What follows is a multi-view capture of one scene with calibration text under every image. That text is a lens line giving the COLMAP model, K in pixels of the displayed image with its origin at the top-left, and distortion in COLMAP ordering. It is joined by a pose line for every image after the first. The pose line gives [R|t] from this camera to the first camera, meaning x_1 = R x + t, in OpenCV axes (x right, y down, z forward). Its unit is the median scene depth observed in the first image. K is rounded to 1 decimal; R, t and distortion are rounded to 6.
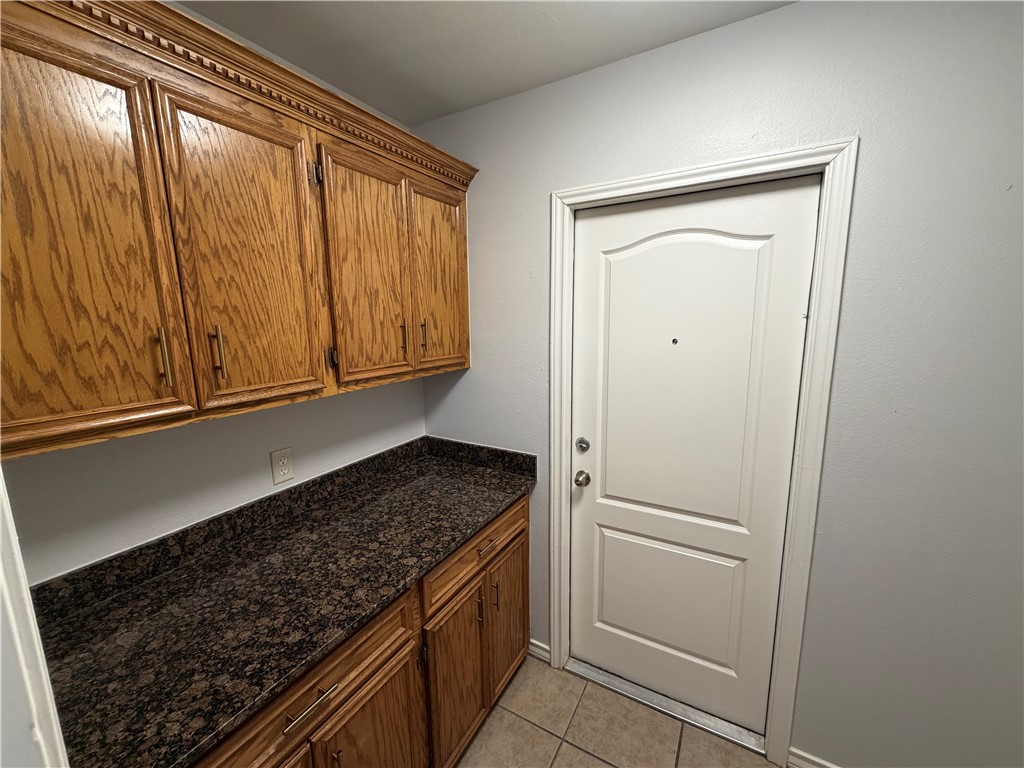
lens RADIAL K [[407.0, 0, 511.3], [0, 407.0, 388.3], [0, 0, 1]] dist [-0.002434, 0.000266]
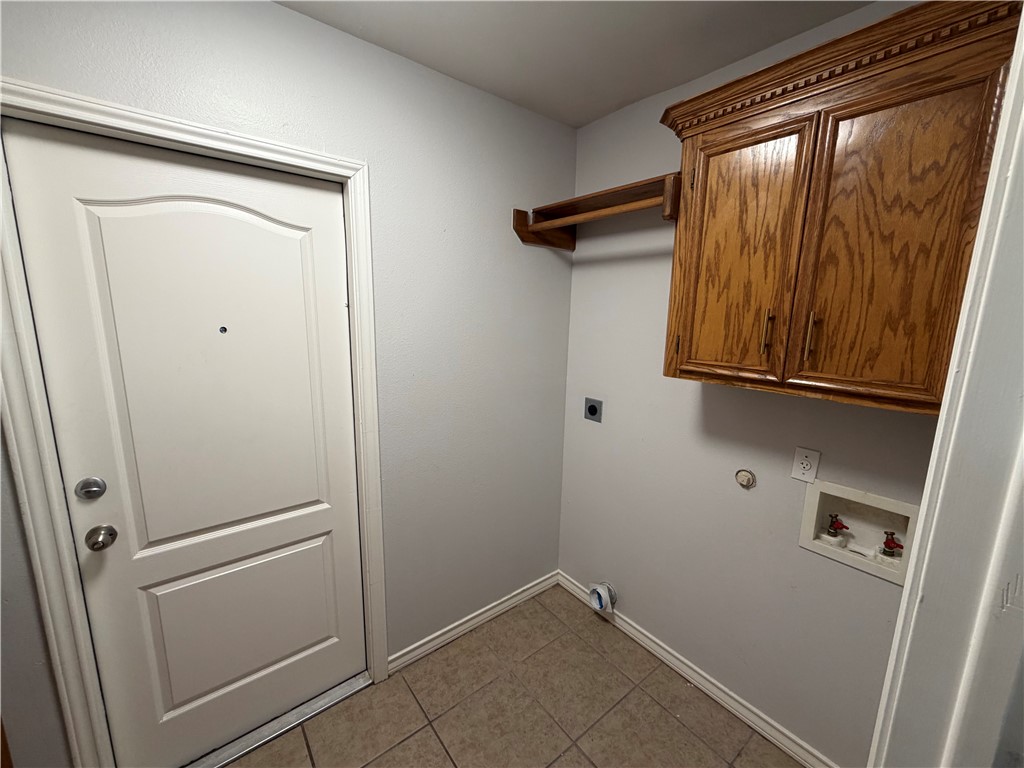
lens RADIAL K [[407.0, 0, 509.7], [0, 407.0, 385.3], [0, 0, 1]] dist [-0.002434, 0.000266]
pose [[0.372825, -0.145945, 0.916352, -0.169148], [0.131932, 0.985858, 0.103338, -0.008012], [-0.918474, 0.082369, 0.386808, 0.110545]]
